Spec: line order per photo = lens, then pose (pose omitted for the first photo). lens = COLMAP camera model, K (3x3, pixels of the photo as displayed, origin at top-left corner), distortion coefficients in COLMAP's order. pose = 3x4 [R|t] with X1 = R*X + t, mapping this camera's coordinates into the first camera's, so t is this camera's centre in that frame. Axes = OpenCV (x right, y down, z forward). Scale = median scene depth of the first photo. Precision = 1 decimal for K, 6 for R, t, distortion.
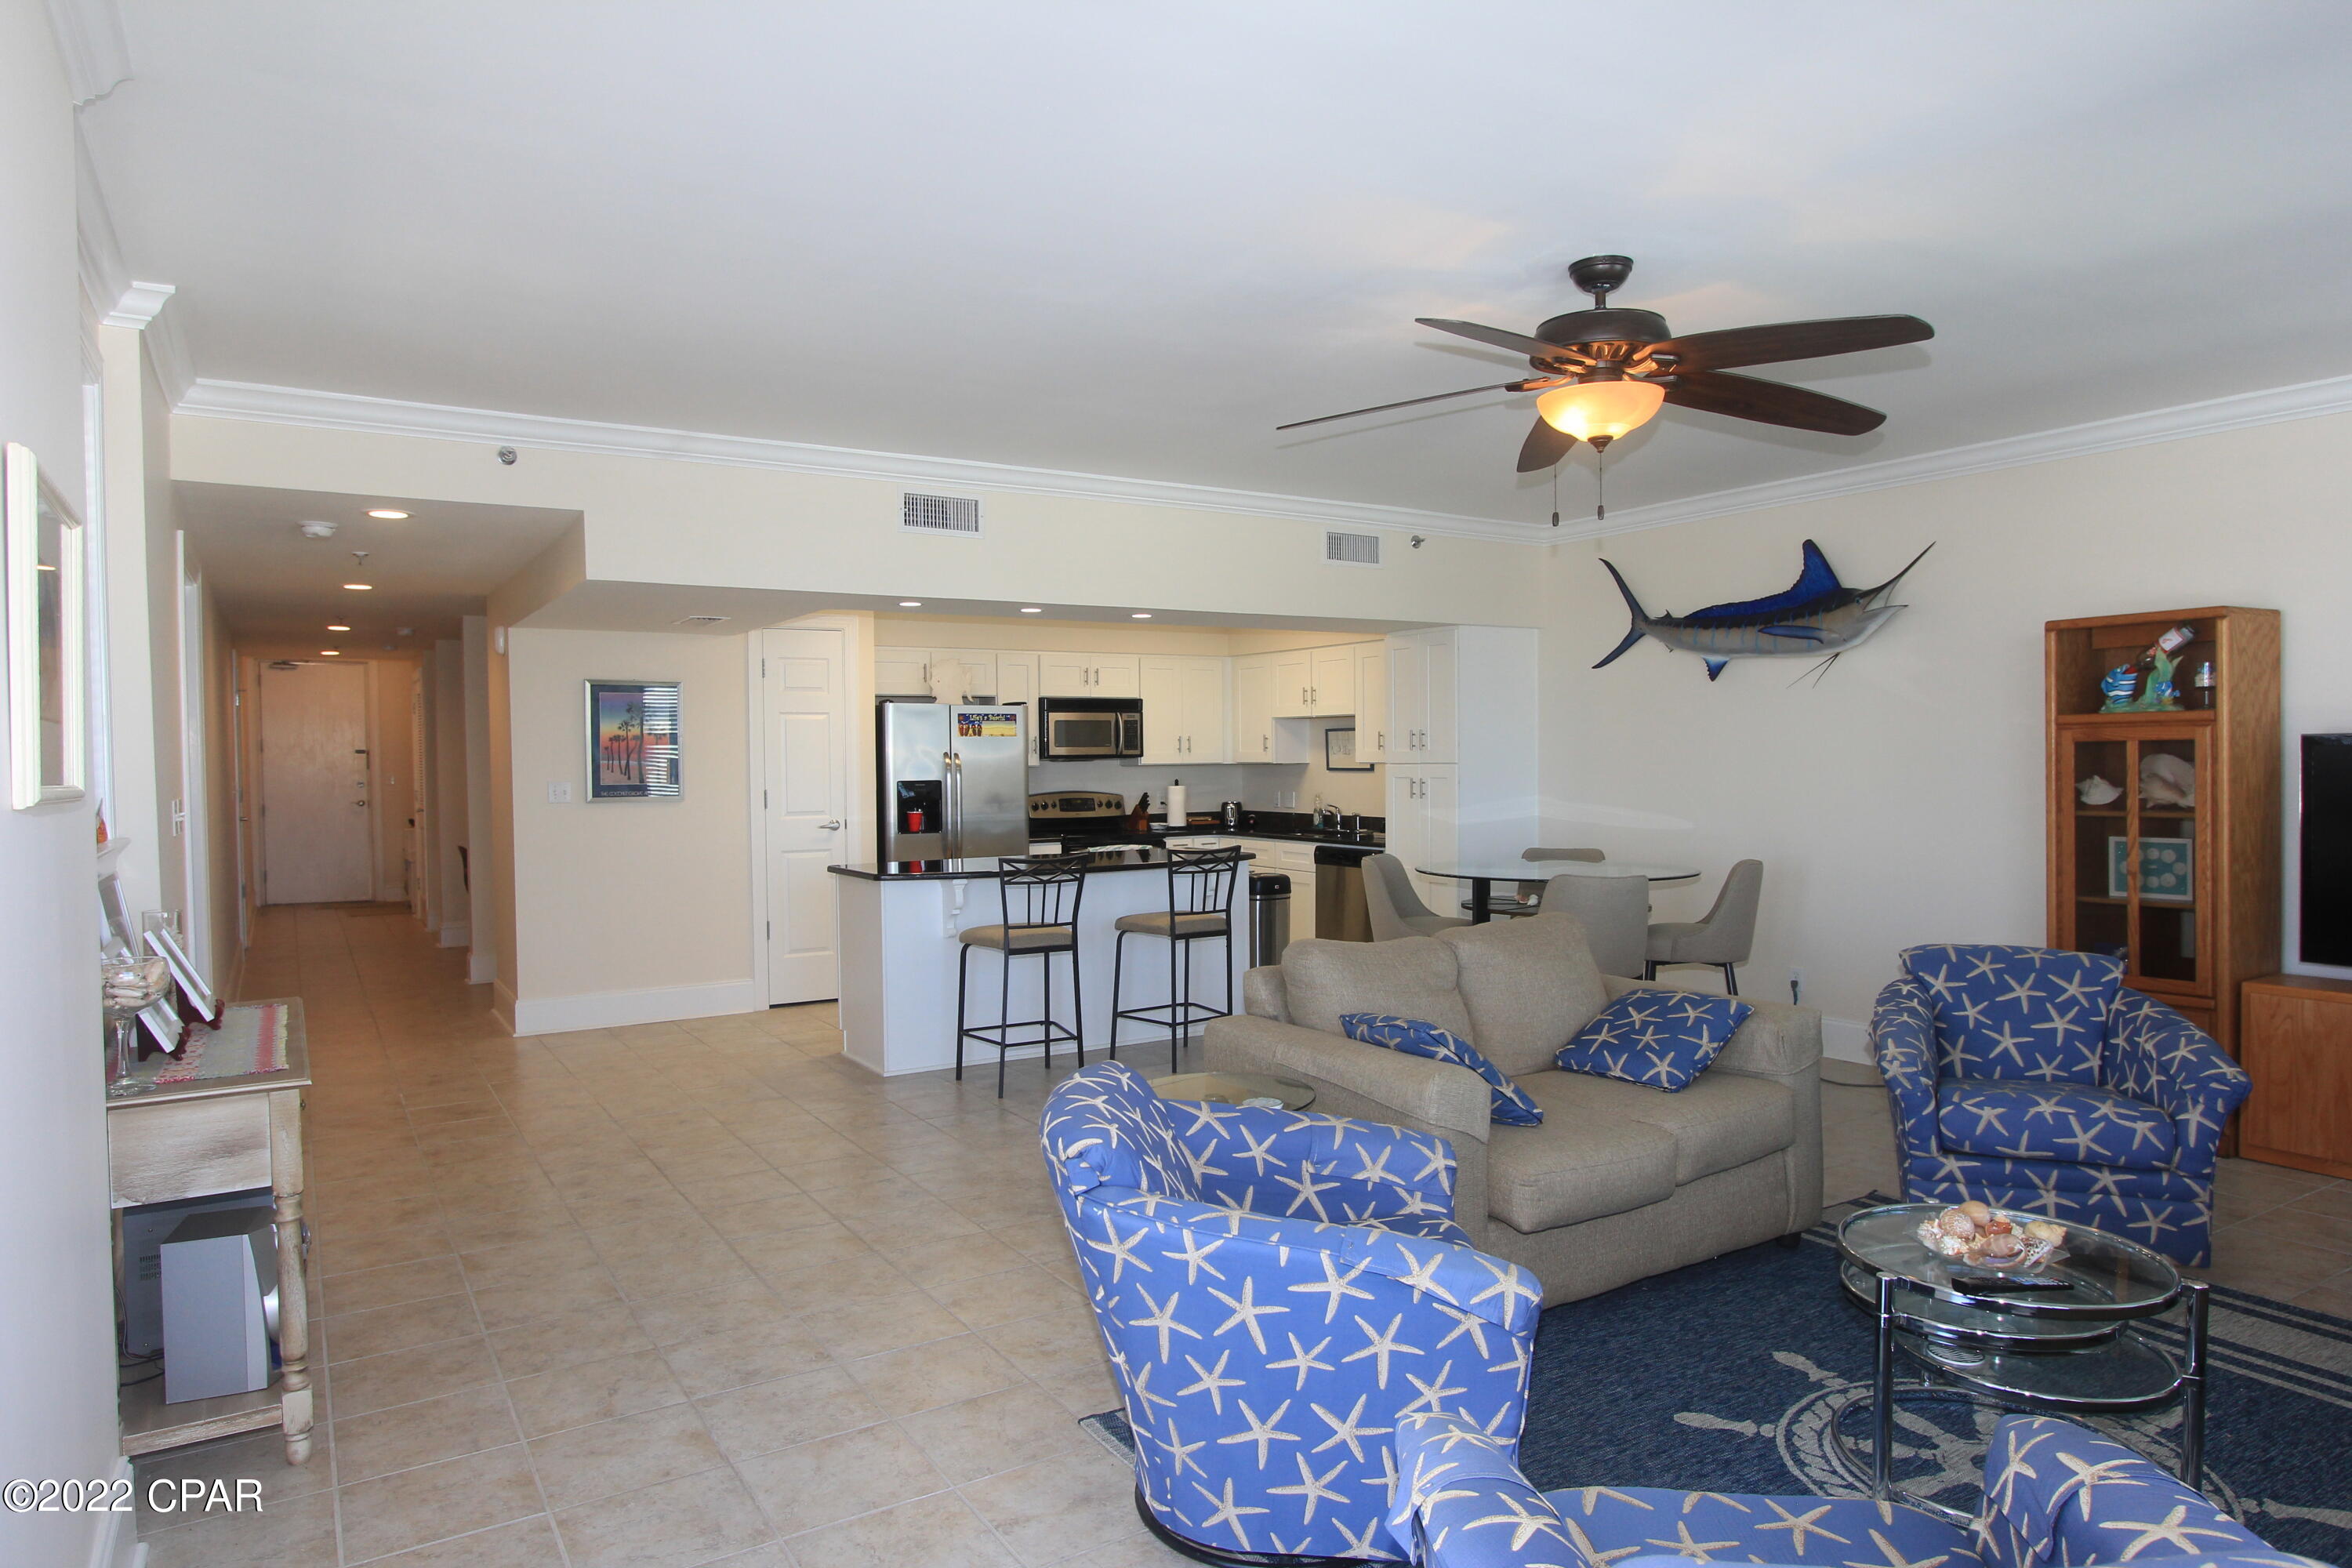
lens RADIAL K [[1443.9, 0, 1200.8], [0, 1443.9, 798.0], [0, 0, 1]] dist [-0.020575, 0.016120]
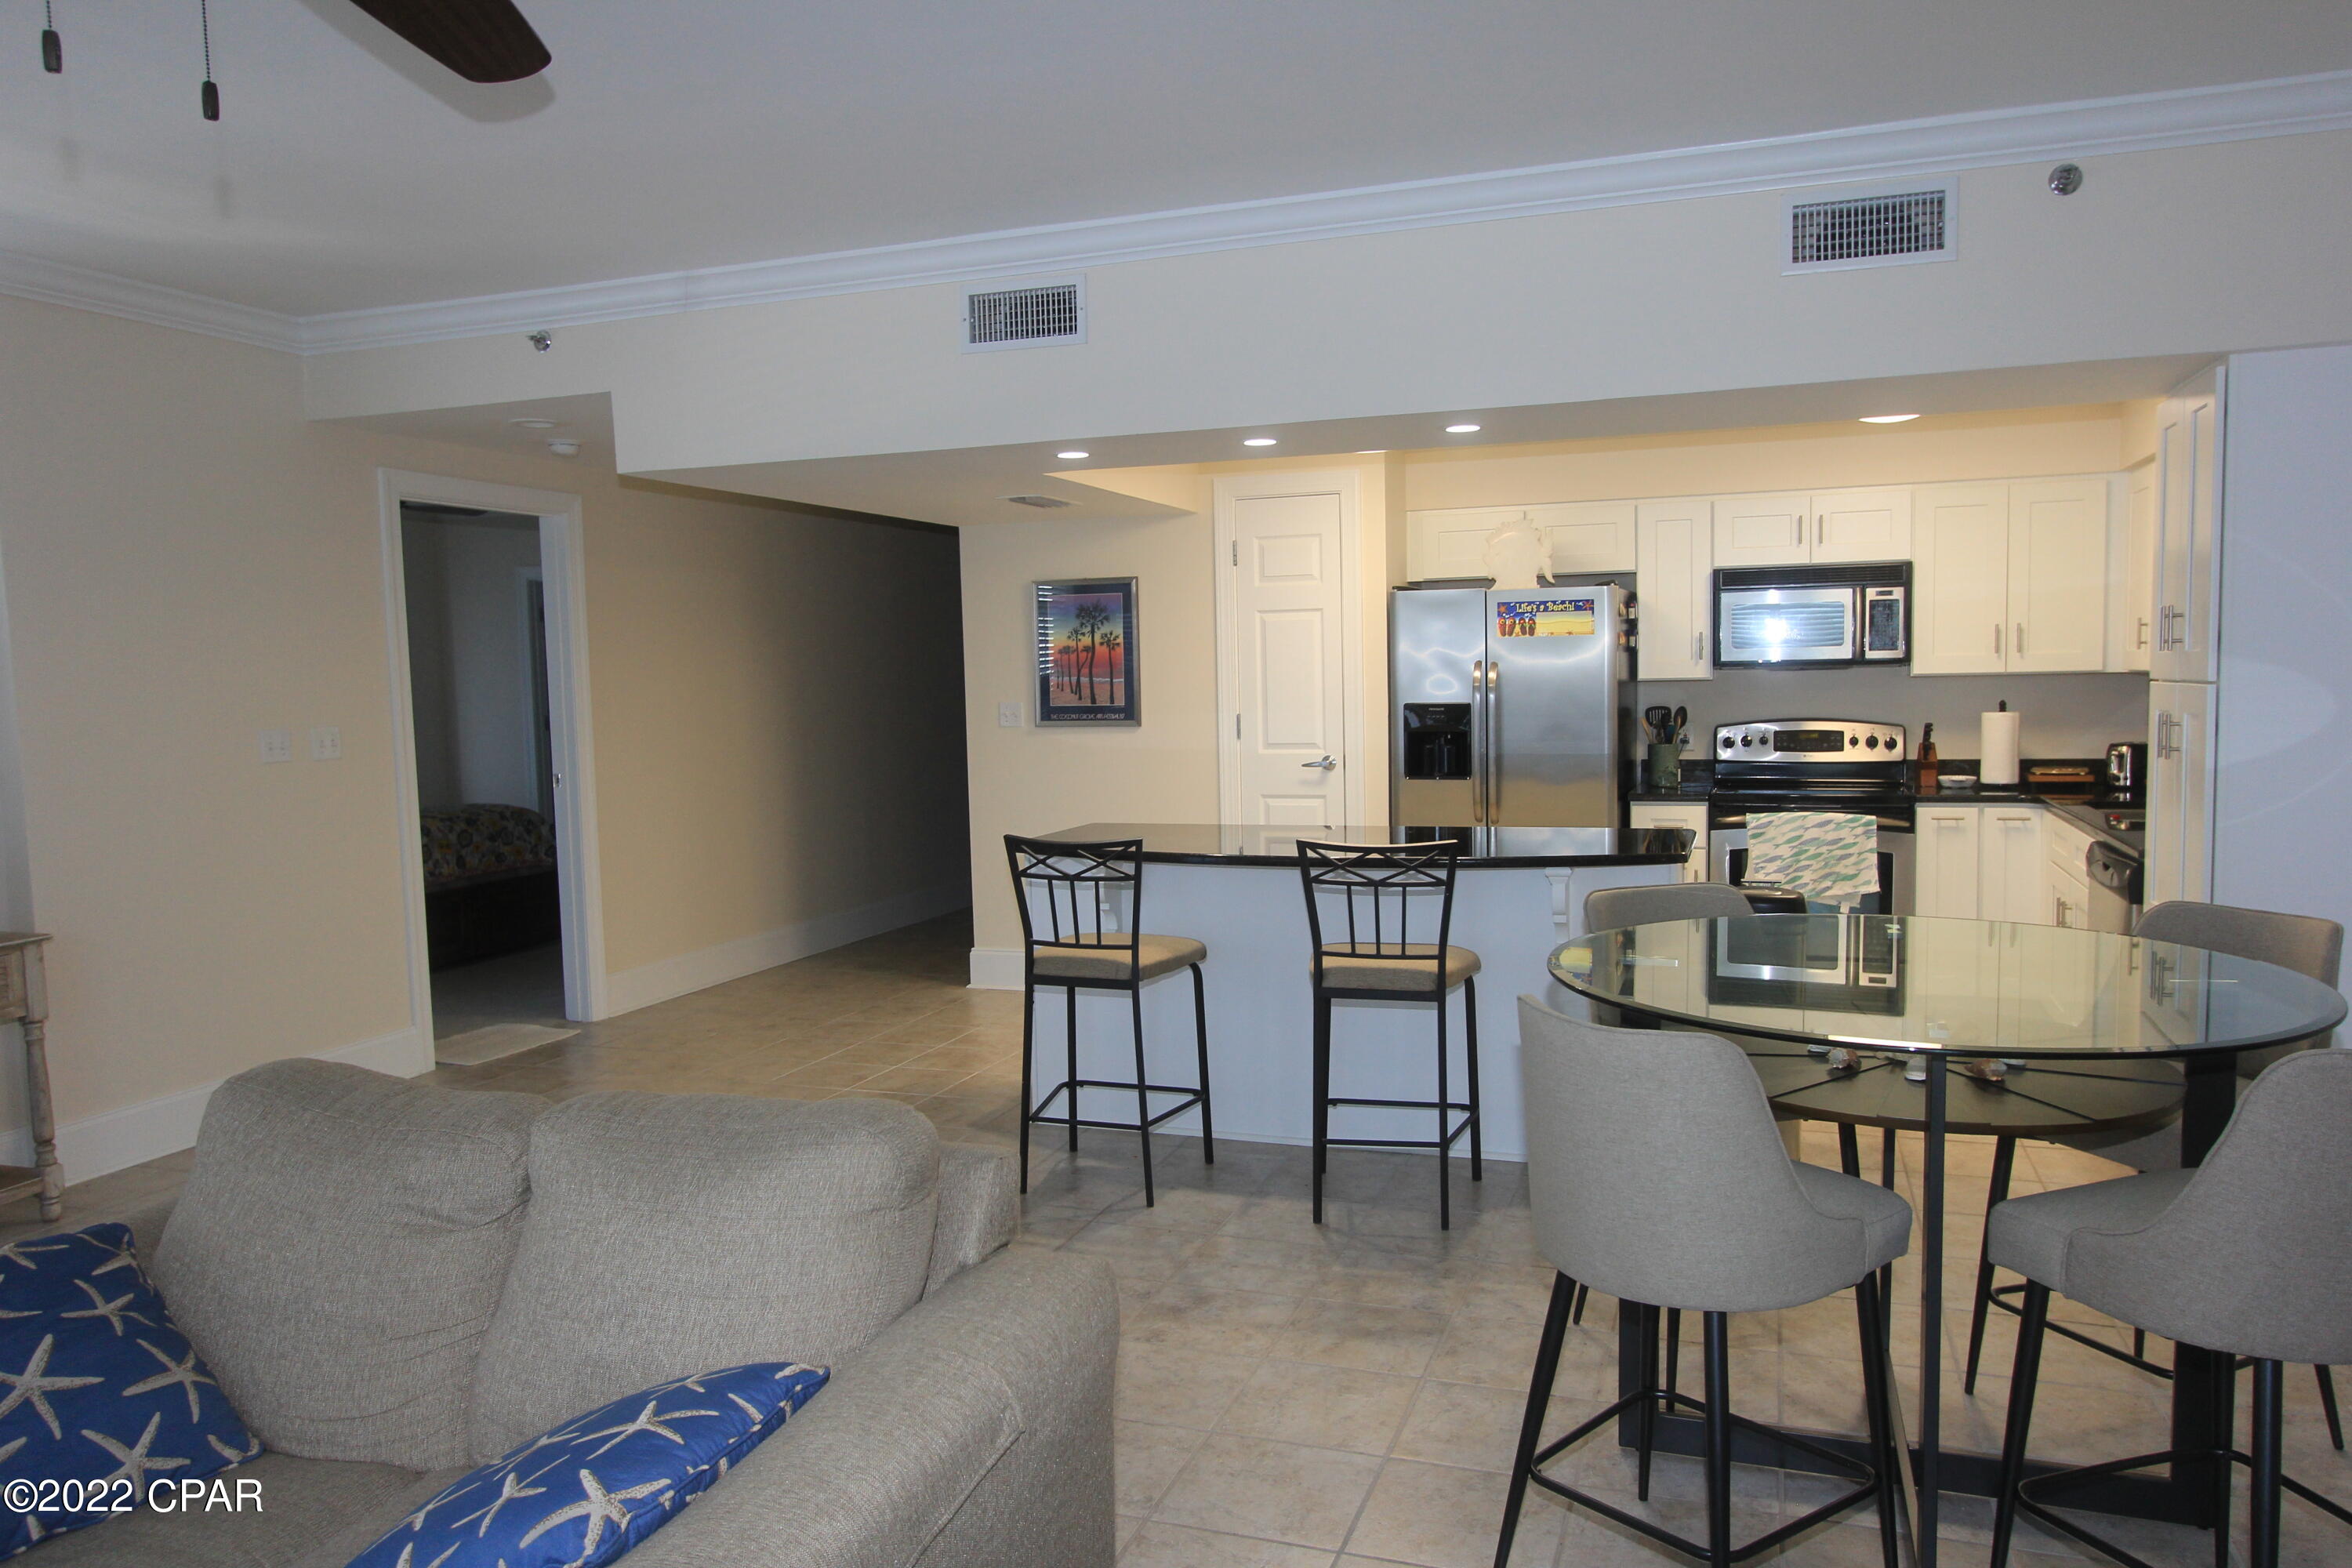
lens RADIAL K [[1631.2, 0, 1194.4], [0, 1631.2, 801.3], [0, 0, 1]] dist [-0.019282, 0.023600]
pose [[0.617783, 0.059811, -0.784071, 0.457300], [-0.008154, 0.997537, 0.069670, -0.024435], [0.786306, -0.036647, 0.616749, 0.564710]]
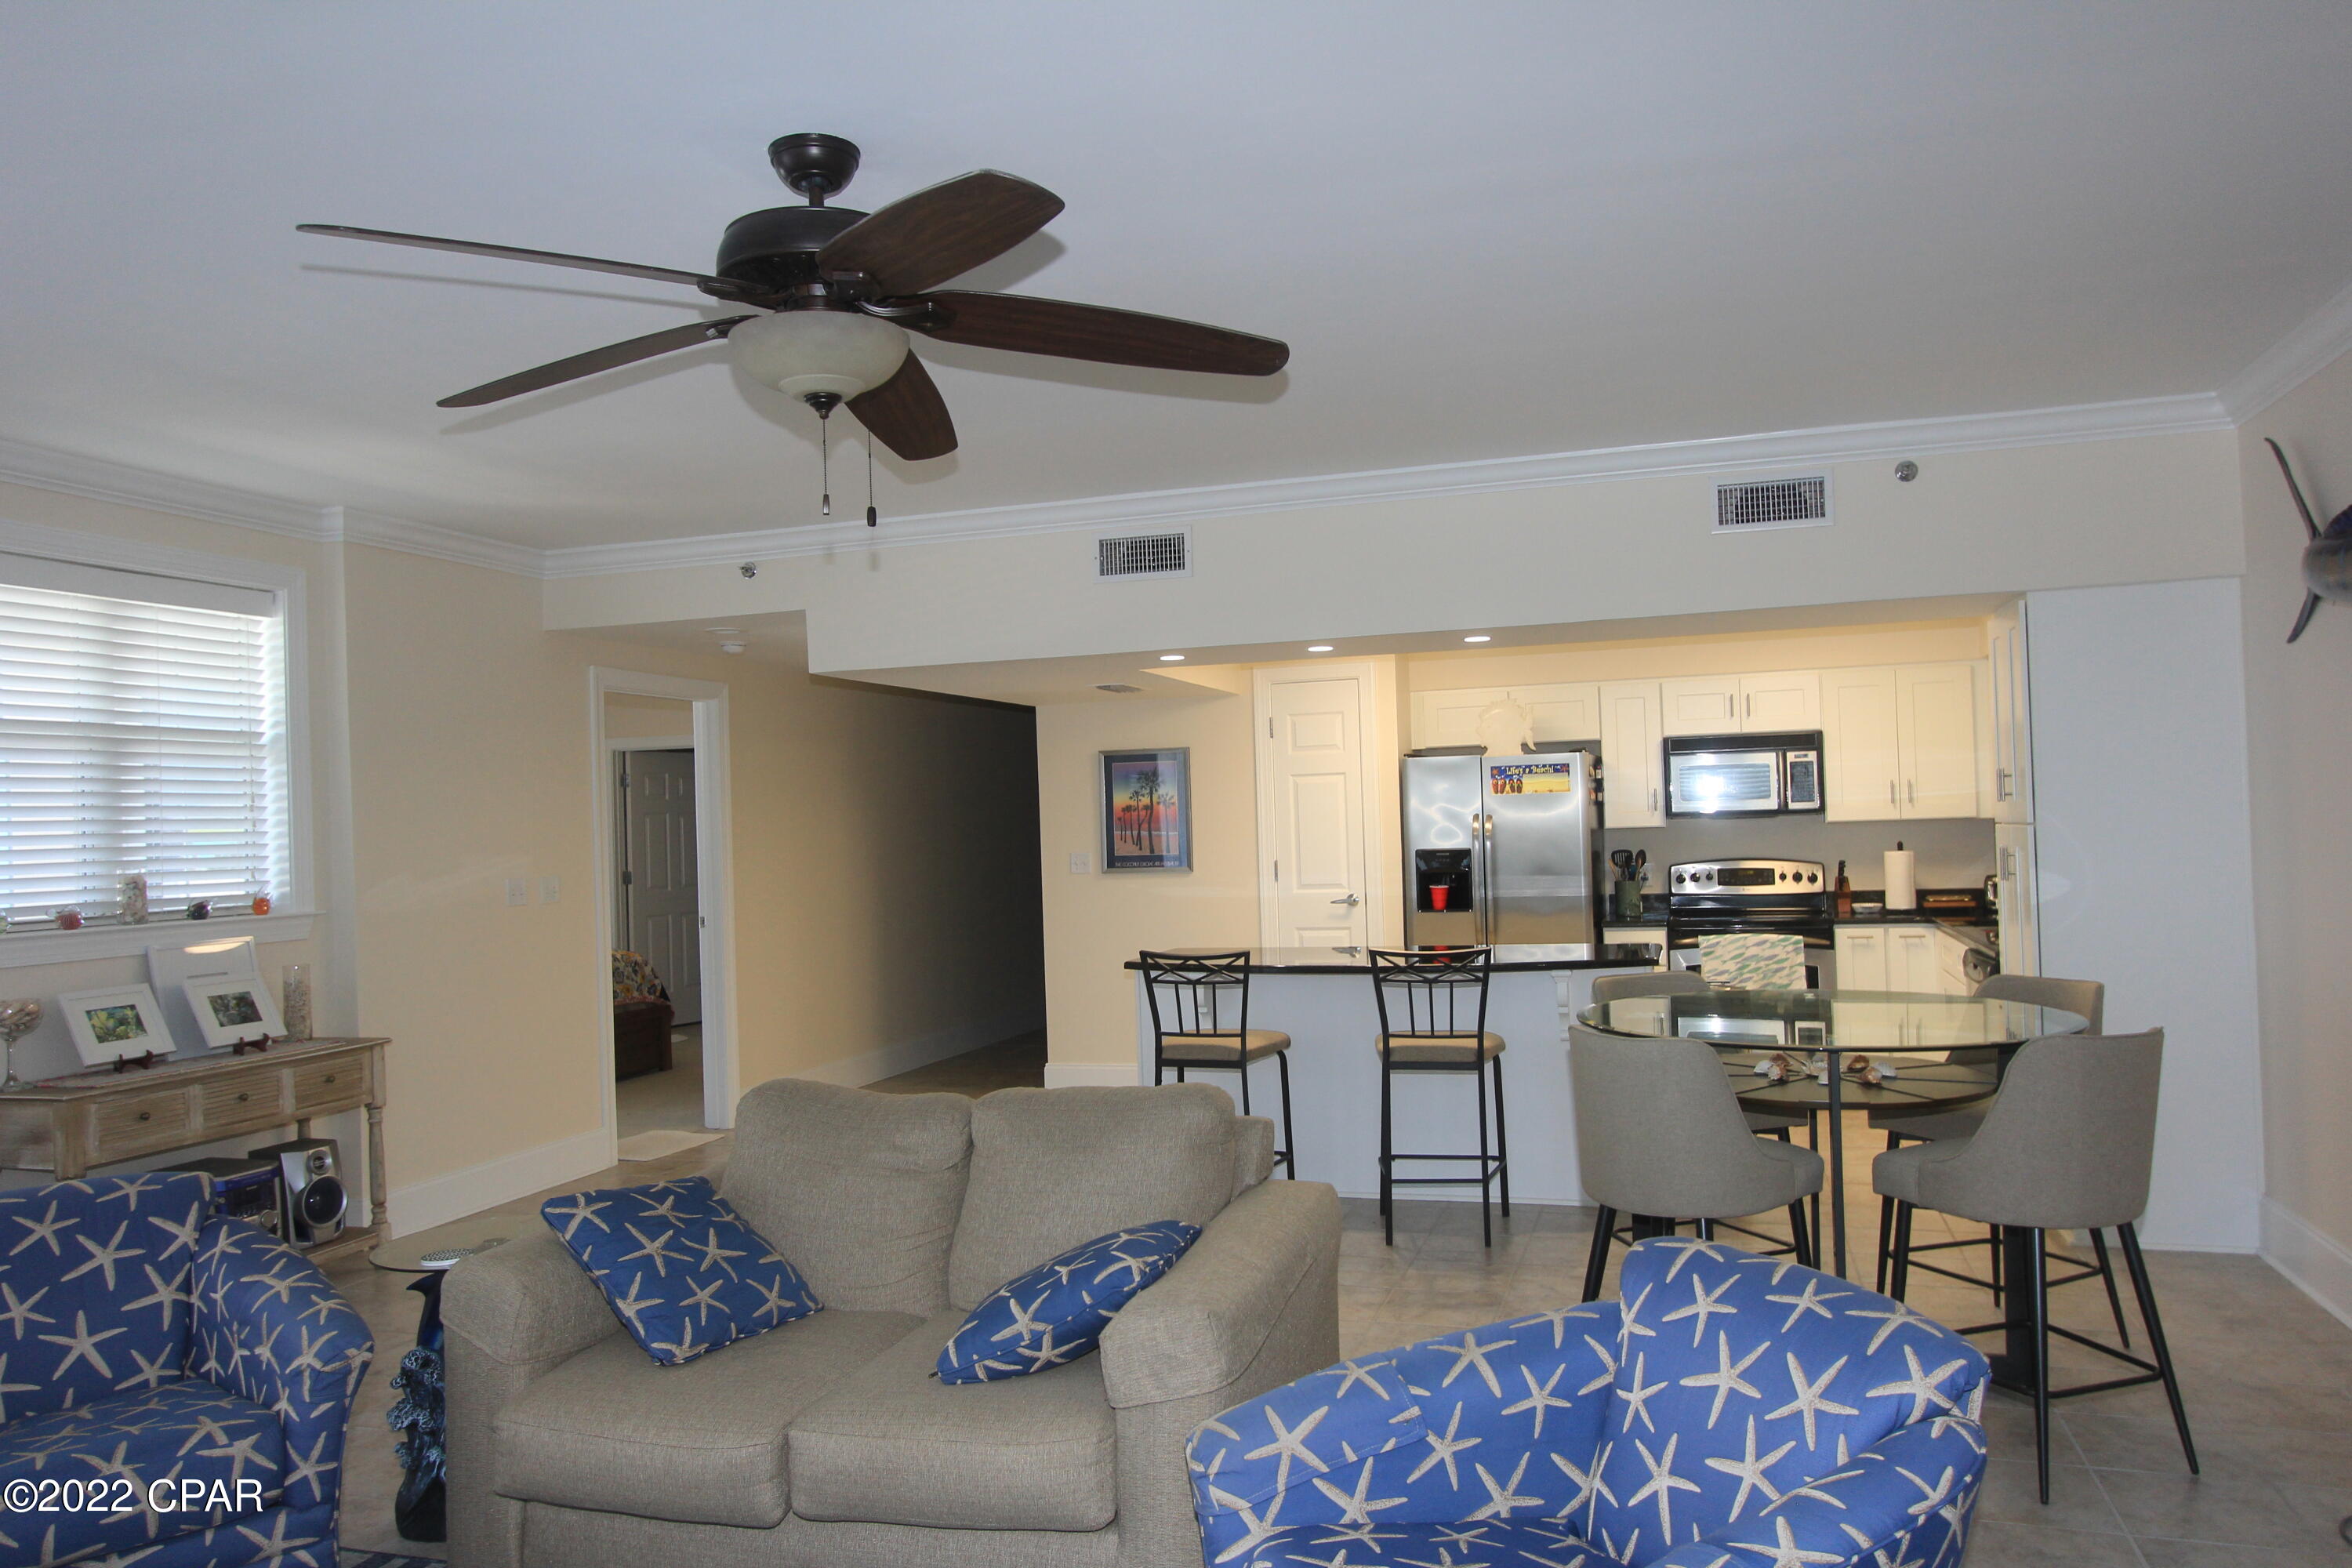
lens RADIAL K [[1631.2, 0, 1197.6], [0, 1631.2, 801.7], [0, 0, 1]] dist [-0.019282, 0.023600]
pose [[0.645590, -0.020683, -0.763404, 0.575755], [0.002114, 0.999678, -0.025296, -0.020883], [0.763681, 0.014717, 0.645426, 0.370150]]
